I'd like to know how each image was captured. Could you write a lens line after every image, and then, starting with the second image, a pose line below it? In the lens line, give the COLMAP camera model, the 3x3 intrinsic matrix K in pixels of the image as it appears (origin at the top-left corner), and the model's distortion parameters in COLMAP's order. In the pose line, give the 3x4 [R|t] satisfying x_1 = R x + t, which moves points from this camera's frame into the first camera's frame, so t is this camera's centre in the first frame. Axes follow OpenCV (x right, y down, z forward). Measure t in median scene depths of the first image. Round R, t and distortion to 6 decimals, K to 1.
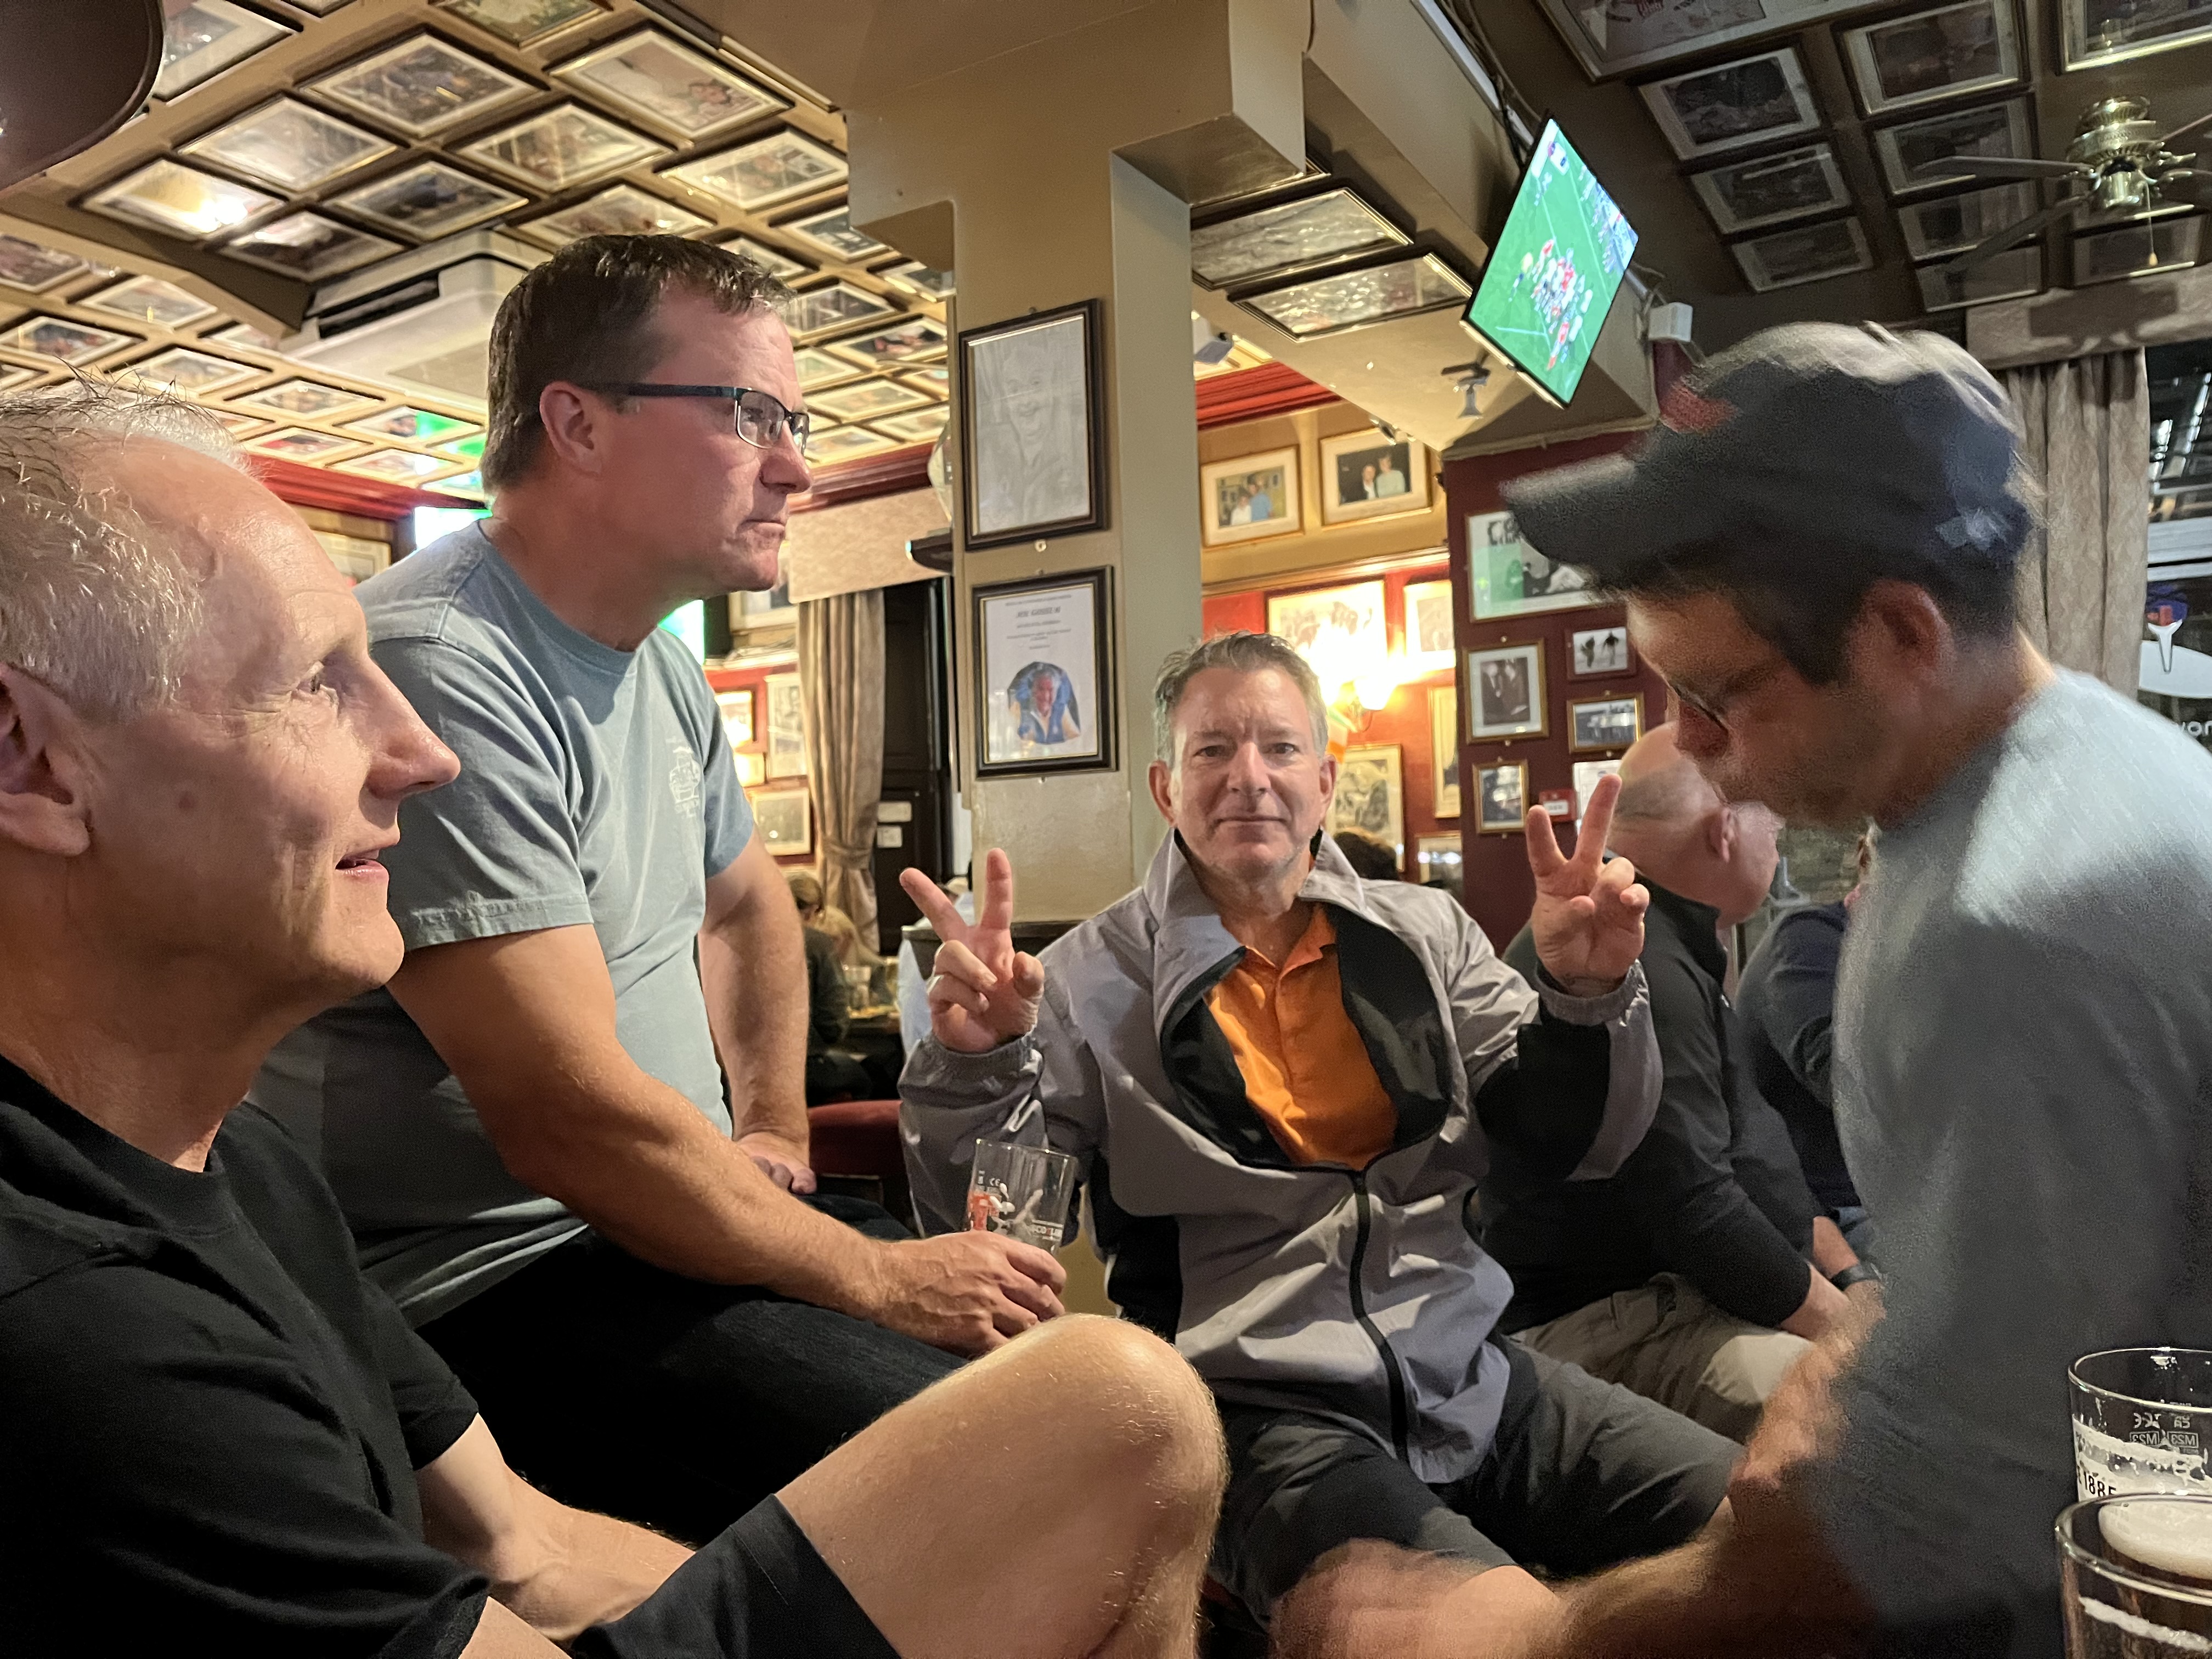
lens RADIAL K [[1649.7, 0, 1103.3], [0, 1649.7, 820.7], [0, 0, 1]] dist [0.013717, -0.001085]
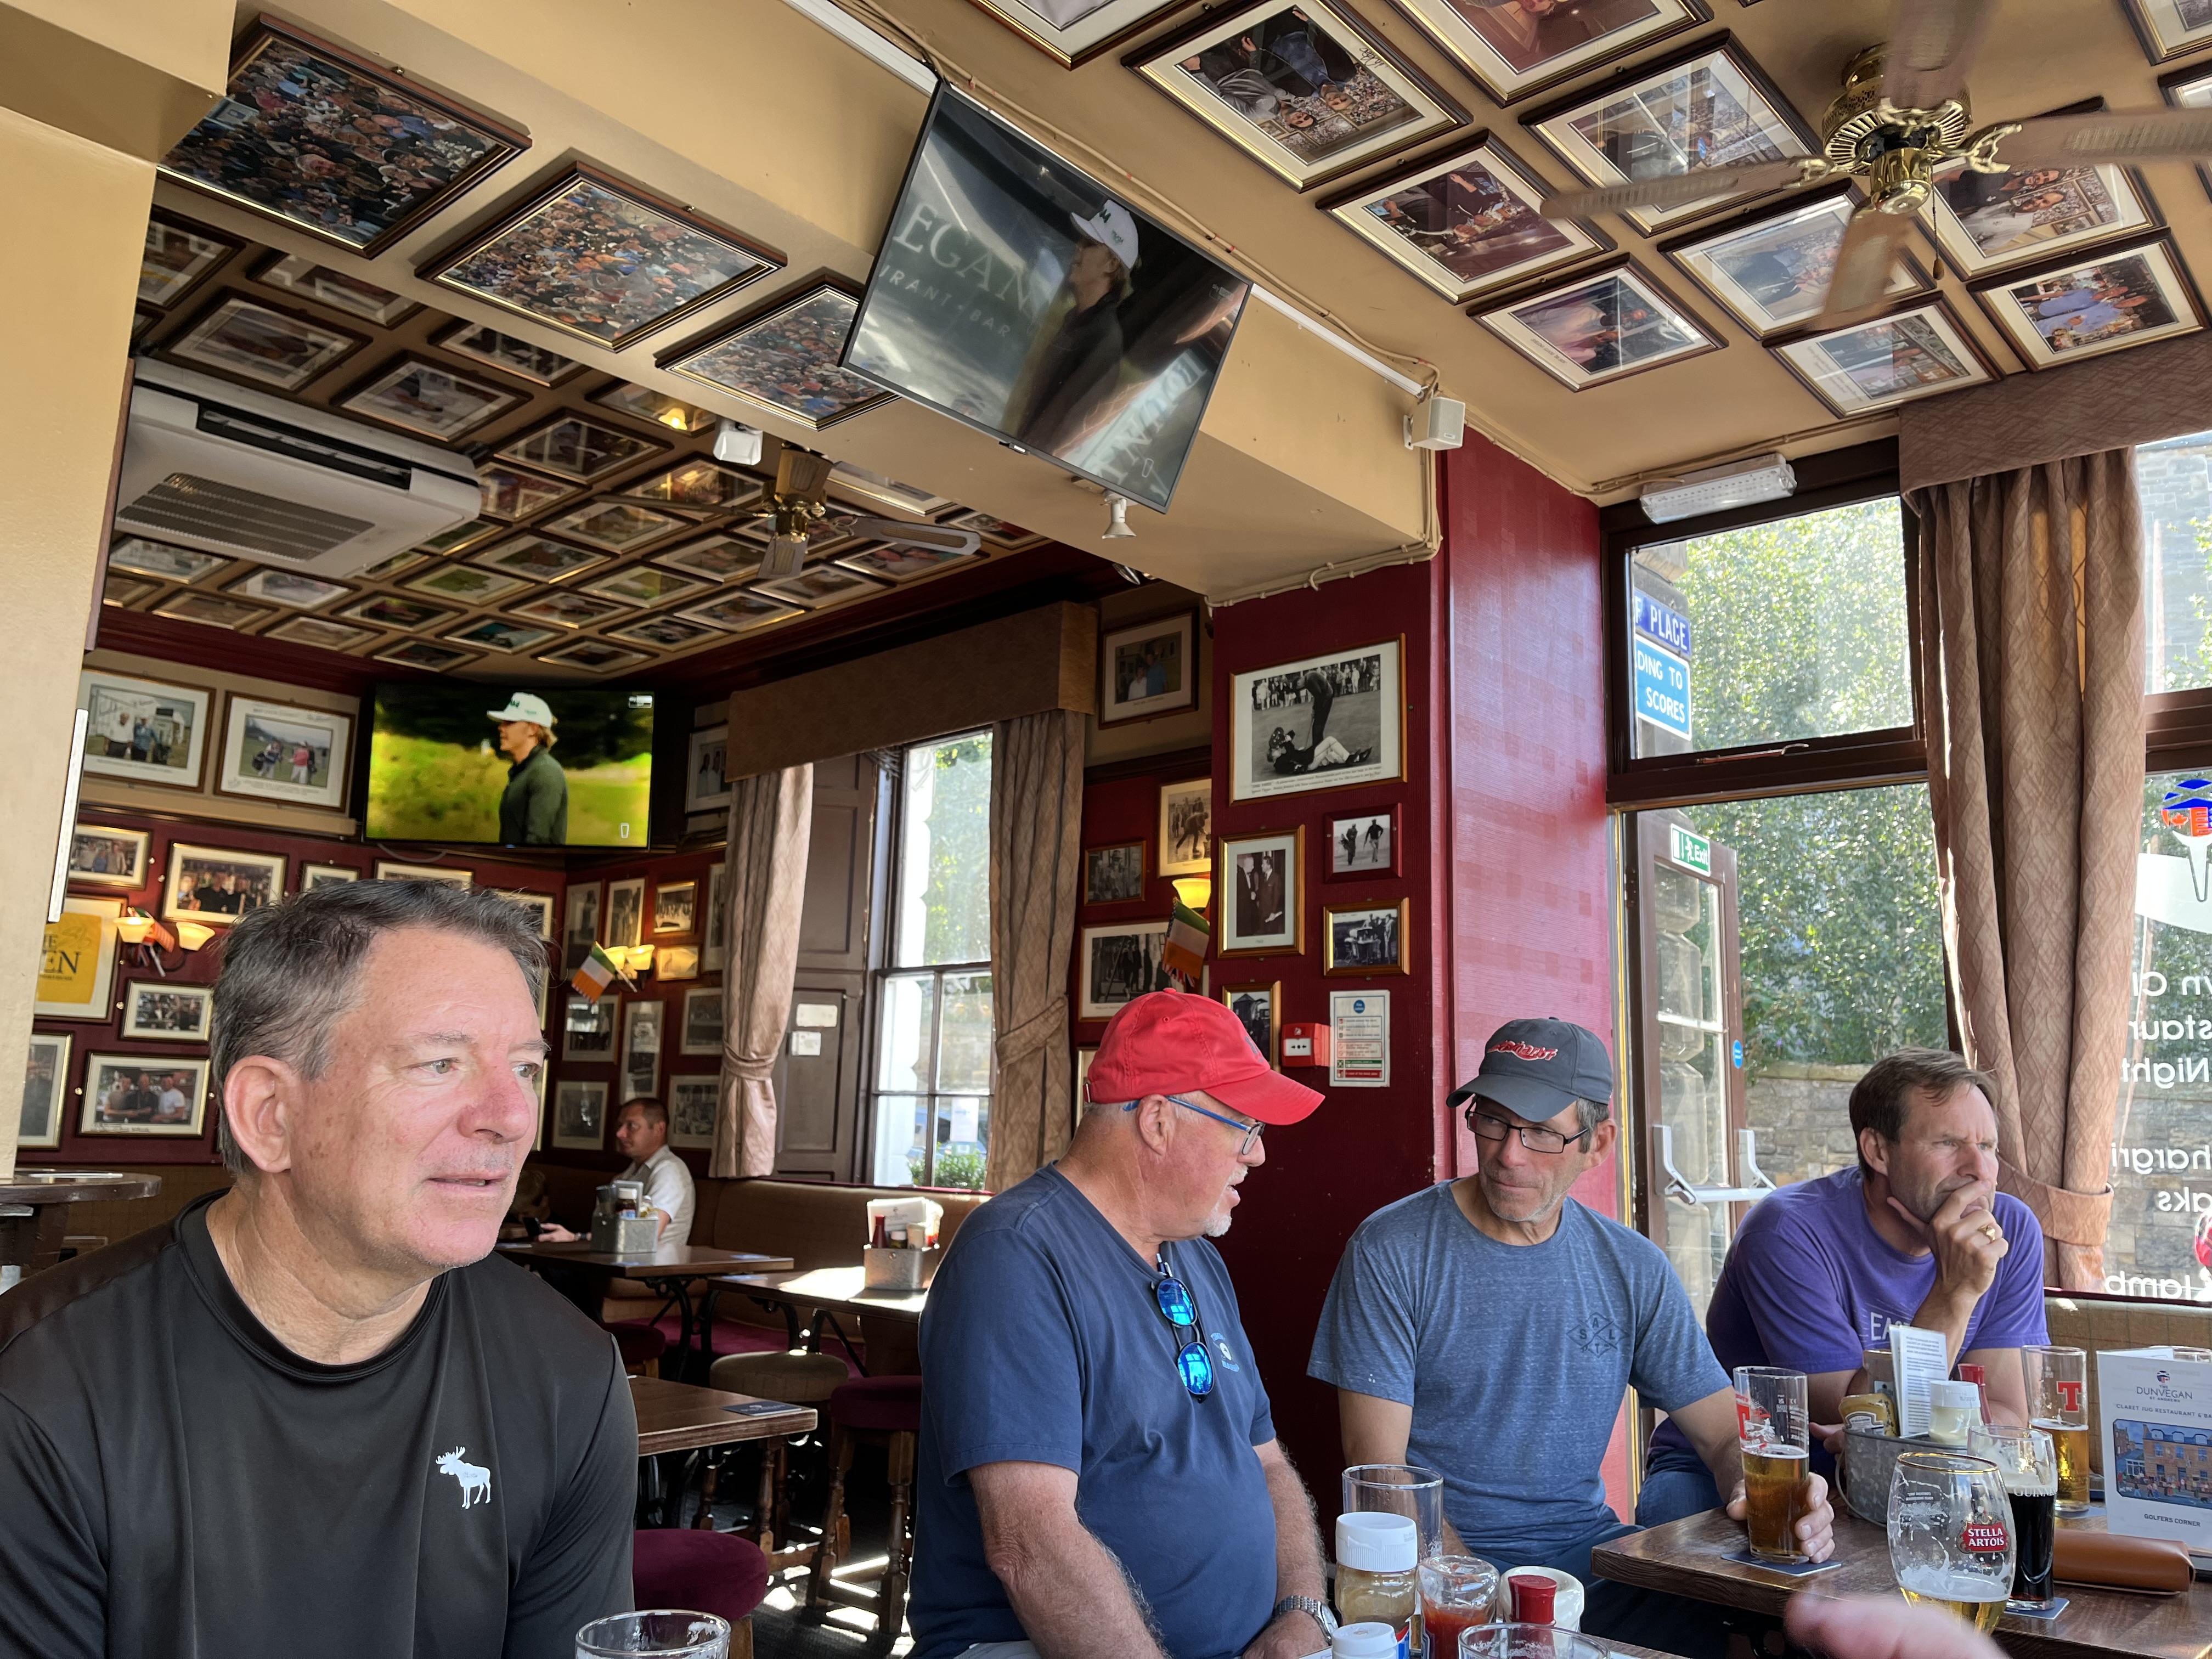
lens RADIAL K [[1649.7, 0, 1107.9], [0, 1649.7, 838.1], [0, 0, 1]] dist [0.013717, -0.001085]
pose [[0.980992, 0.029147, -0.191848, 0.321561], [-0.051620, 0.992230, -0.113206, -0.012166], [0.187058, 0.120957, 0.974874, 0.222717]]
